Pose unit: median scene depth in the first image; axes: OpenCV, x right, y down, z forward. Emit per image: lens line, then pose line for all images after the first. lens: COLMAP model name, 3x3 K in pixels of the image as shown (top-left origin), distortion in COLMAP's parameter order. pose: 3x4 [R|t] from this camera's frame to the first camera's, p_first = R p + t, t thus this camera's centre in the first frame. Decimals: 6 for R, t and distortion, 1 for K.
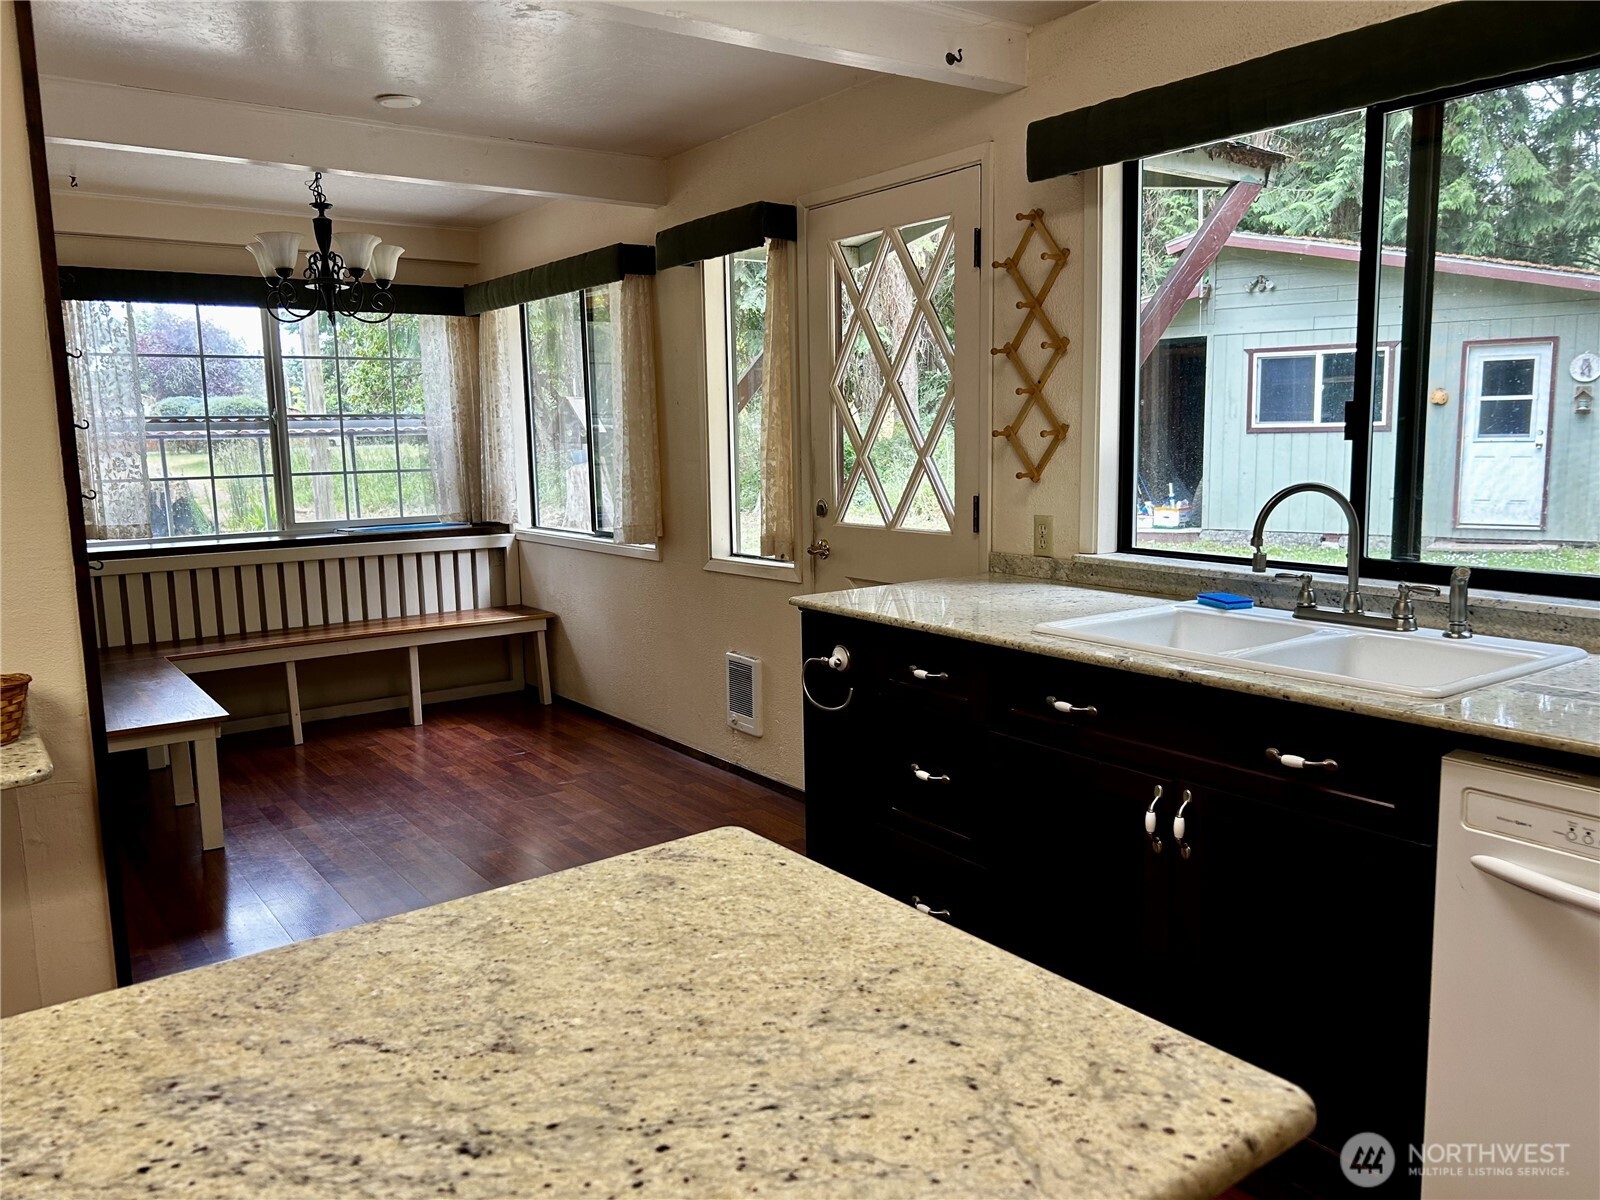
lens RADIAL K [[1195.6, 0, 808.6], [0, 1195.6, 597.4], [0, 0, 1]] dist [0.028434, -0.019384]
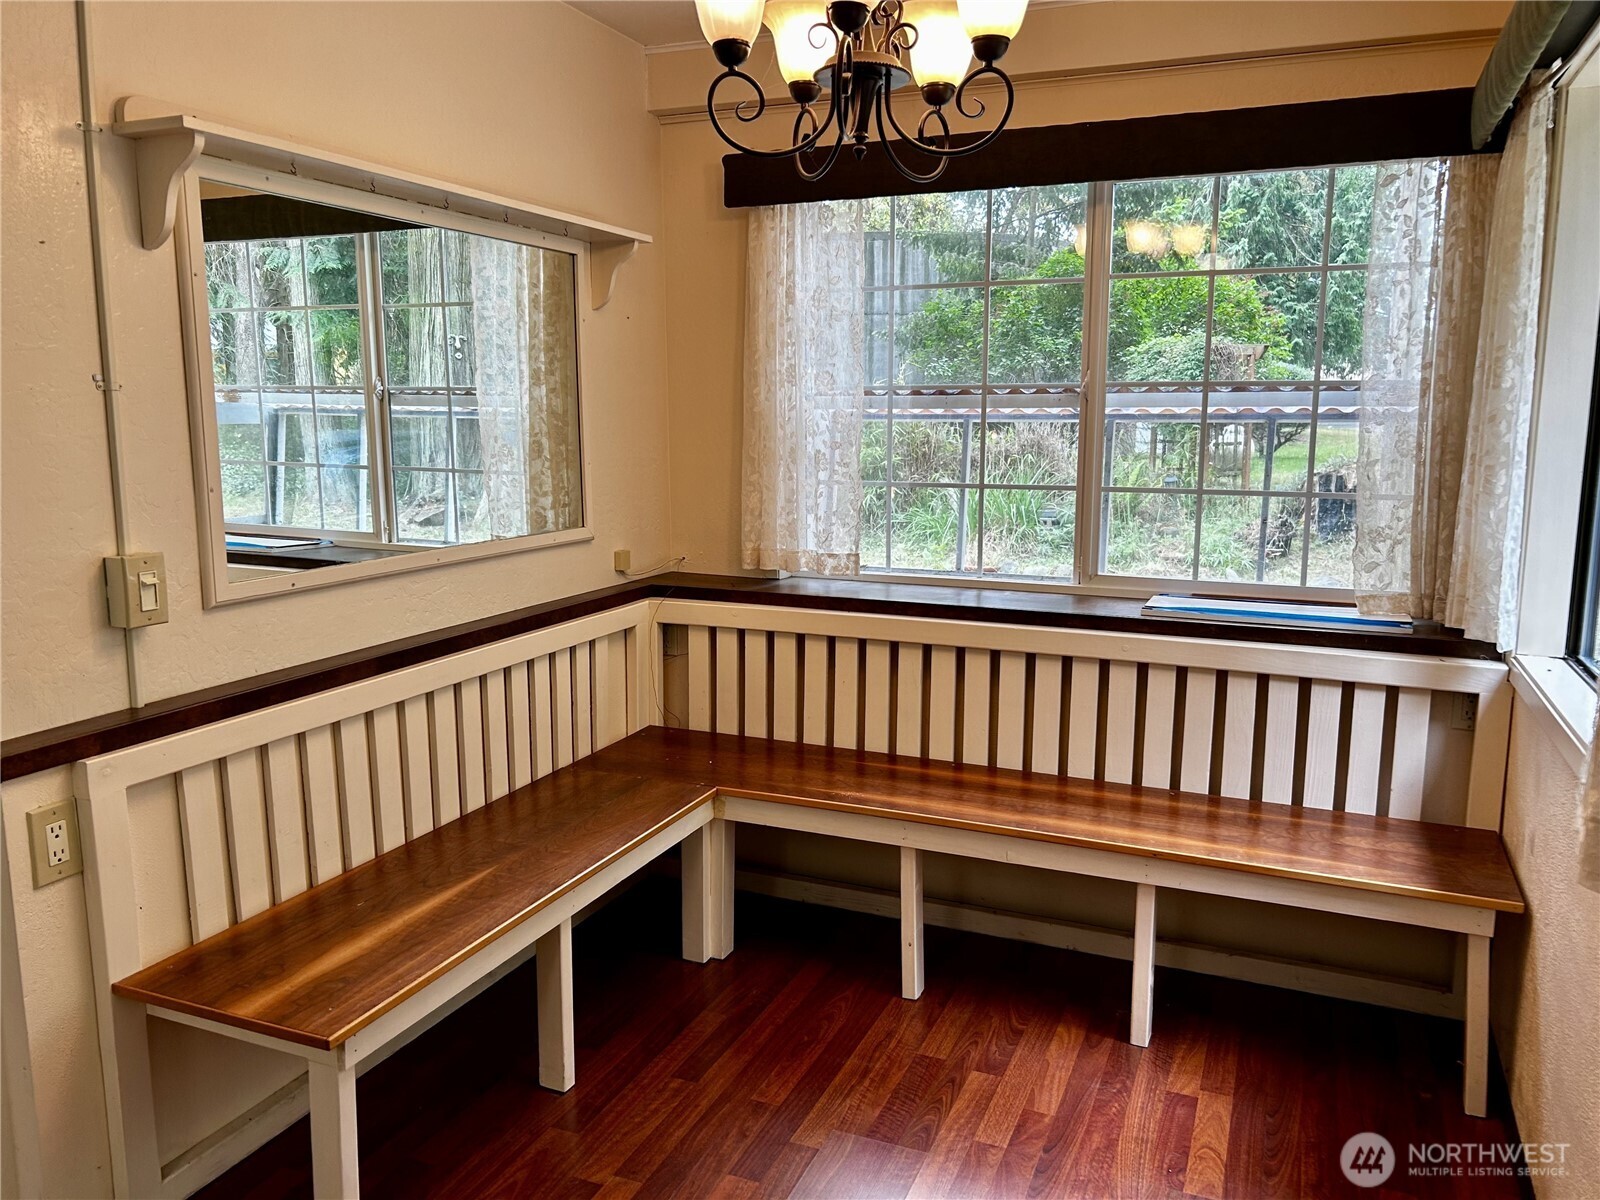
lens RADIAL K [[1195.6, 0, 803.3], [0, 1195.6, 596.2], [0, 0, 1]] dist [0.028434, -0.019384]
pose [[0.514833, 0.147010, -0.844592, -0.039009], [-0.132810, 0.986970, 0.090837, -0.135092], [0.846941, 0.065404, 0.527649, 0.937752]]
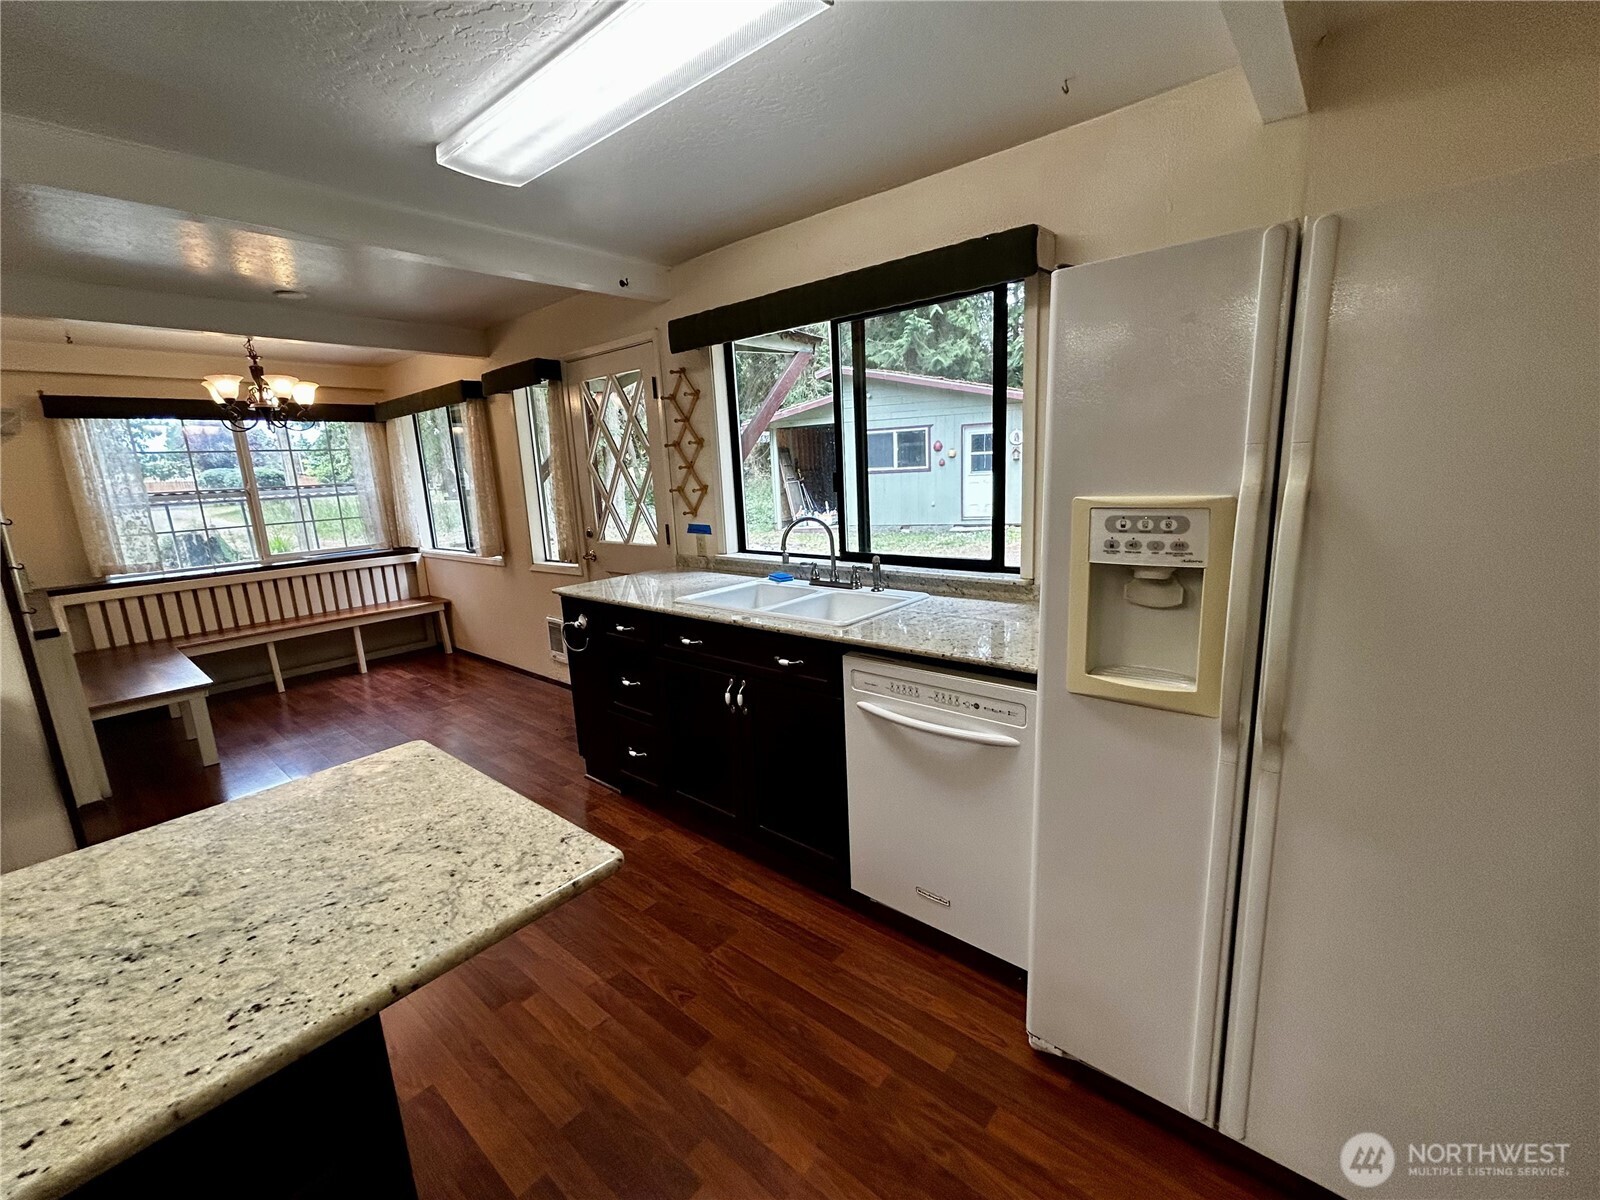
lens RADIAL K [[659.5, 0, 799.9], [0, 659.5, 603.5], [0, 0, 1]] dist [-0.003712, 0.000611]
pose [[0.971633, -0.074185, 0.224559, 0.091780], [0.061766, 0.996173, 0.061843, -0.012802], [-0.228287, -0.046218, 0.972496, -0.030048]]
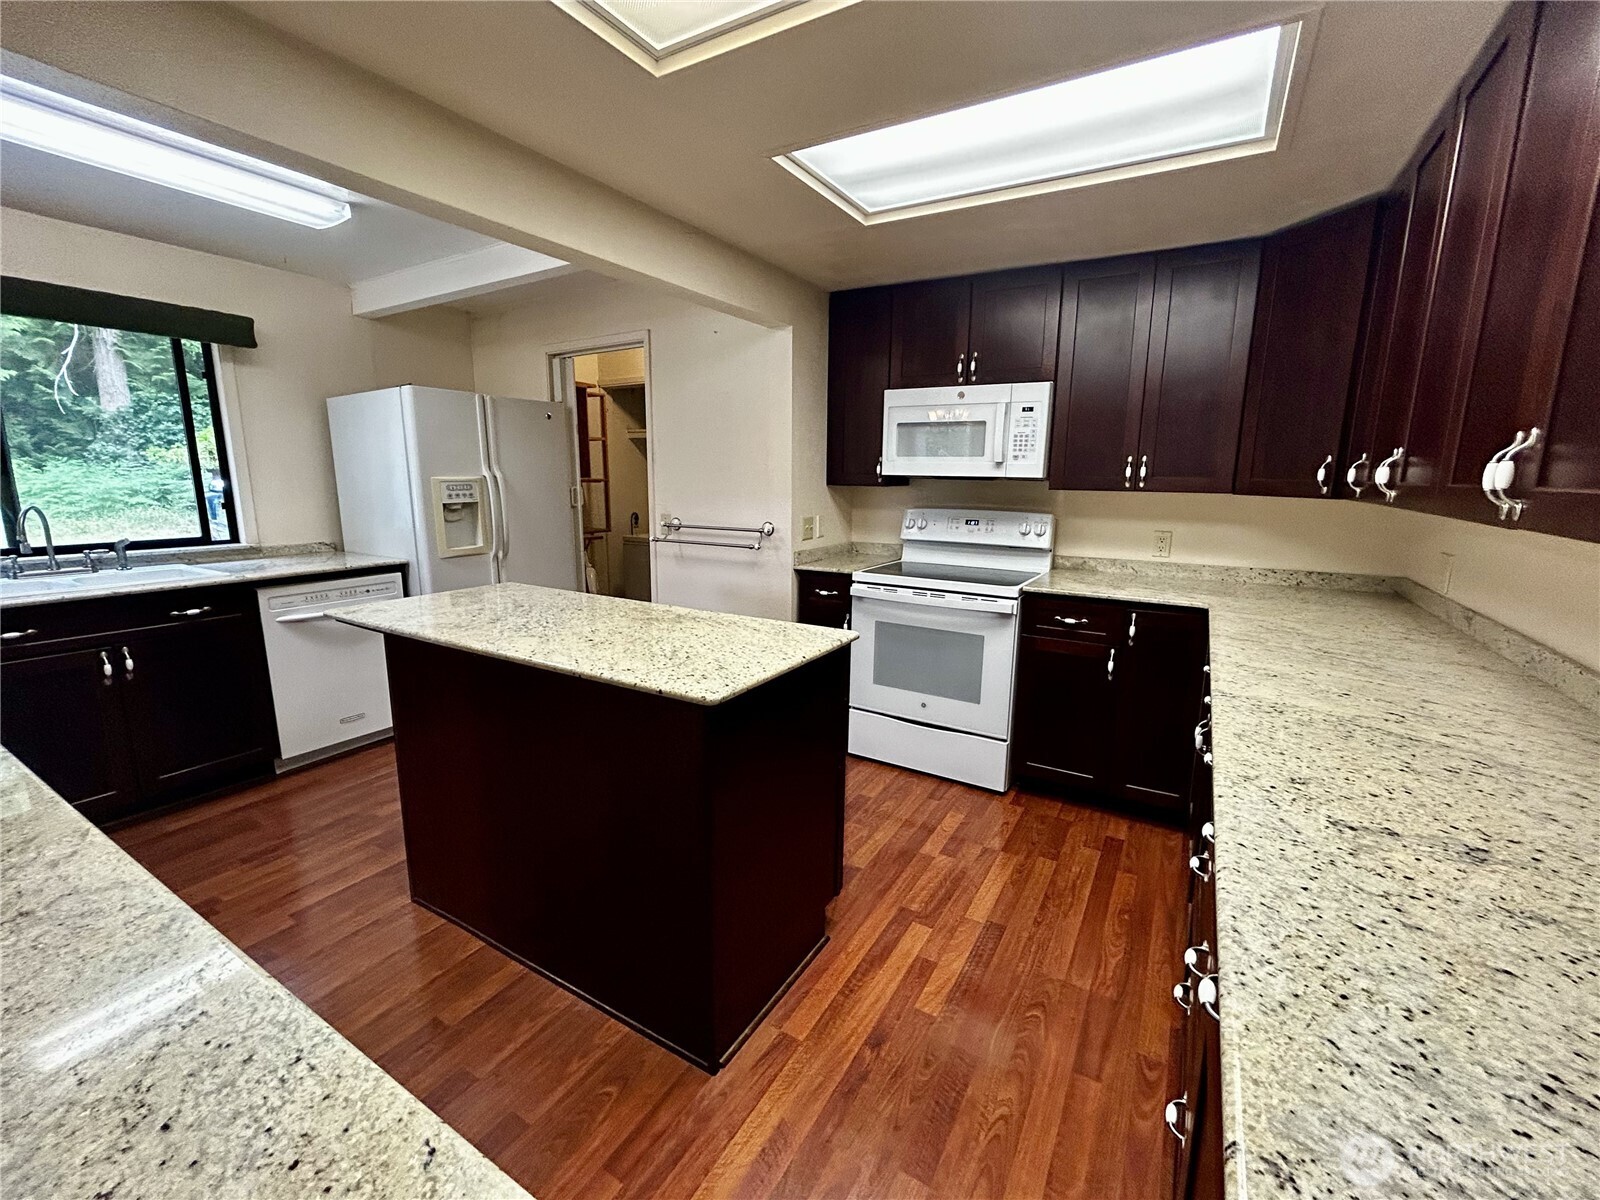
lens RADIAL K [[659.5, 0, 804.9], [0, 659.5, 594.0], [0, 0, 1]] dist [-0.003712, 0.000611]
pose [[-0.378862, -0.149862, 0.913239, -0.630831], [0.134326, 0.967447, 0.214483, -0.009983], [-0.915653, 0.203931, -0.346398, 0.145353]]
